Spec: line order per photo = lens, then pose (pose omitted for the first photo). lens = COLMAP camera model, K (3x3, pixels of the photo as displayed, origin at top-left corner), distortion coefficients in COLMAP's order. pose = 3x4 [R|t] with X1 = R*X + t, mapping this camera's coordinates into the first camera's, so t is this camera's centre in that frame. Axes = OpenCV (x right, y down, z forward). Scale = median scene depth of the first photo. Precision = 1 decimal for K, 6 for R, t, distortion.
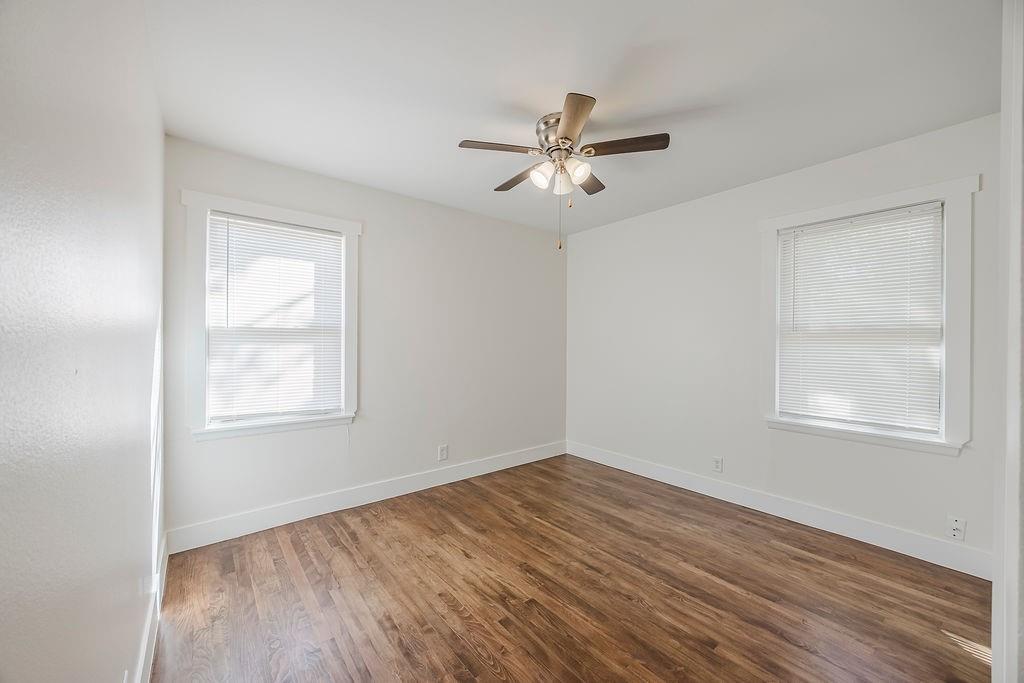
lens RADIAL K [[390.9, 0, 512.9], [0, 390.9, 344.3], [0, 0, 1]] dist [-0.001625, 0.000067]
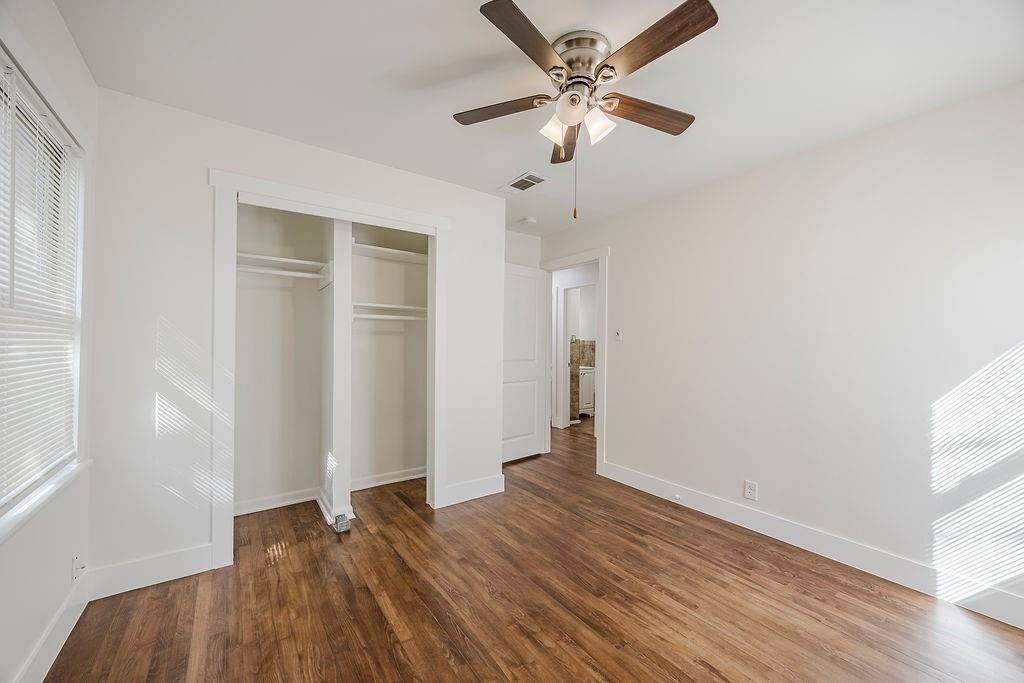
lens RADIAL K [[390.9, 0, 512.9], [0, 390.9, 344.3], [0, 0, 1]] dist [-0.001625, 0.000067]
pose [[-0.998880, -0.011146, 0.045993, 0.226629], [-0.011063, 0.999937, 0.002072, -0.001665], [-0.046014, 0.001561, -0.998940, 1.971146]]
